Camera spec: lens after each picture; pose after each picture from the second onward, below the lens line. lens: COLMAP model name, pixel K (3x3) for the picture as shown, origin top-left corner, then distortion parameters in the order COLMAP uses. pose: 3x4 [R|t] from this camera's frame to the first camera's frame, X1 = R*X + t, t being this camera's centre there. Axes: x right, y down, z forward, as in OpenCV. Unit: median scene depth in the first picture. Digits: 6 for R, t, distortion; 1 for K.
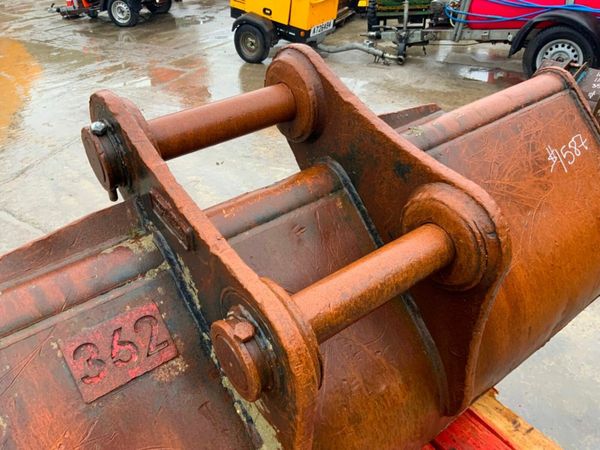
lens RADIAL K [[498.3, 0, 313.6], [0, 498.3, 214.9], [0, 0, 1]] dist [0.043895, -0.080715]
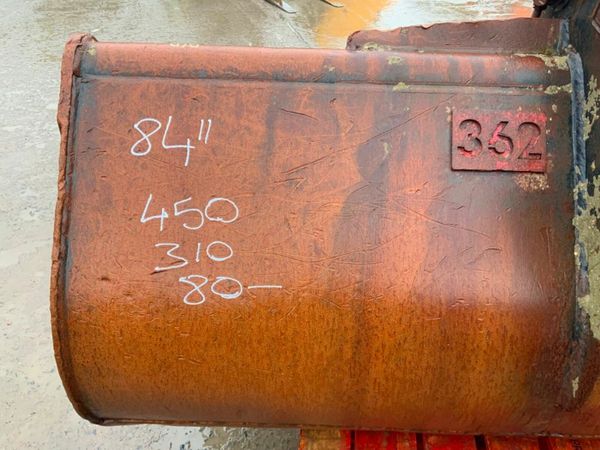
lens RADIAL K [[498.3, 0, 297.5], [0, 498.3, 224.3], [0, 0, 1]] dist [0.043895, -0.080715]
pose [[0.774607, 0.441882, -0.452464, -0.150256], [-0.394339, 0.896779, 0.200709, 0.352397], [0.494450, 0.022954, 0.868903, -0.093030]]
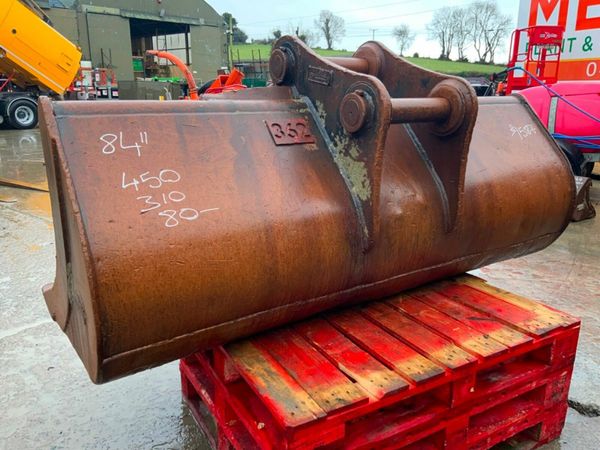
lens RADIAL K [[498.3, 0, 301.0], [0, 498.3, 226.6], [0, 0, 1]] dist [0.043895, -0.080715]
pose [[0.996127, 0.080657, -0.035015, -0.218068], [-0.087412, 0.951497, -0.294980, 1.170590], [0.009525, 0.296899, 0.954862, -0.816179]]
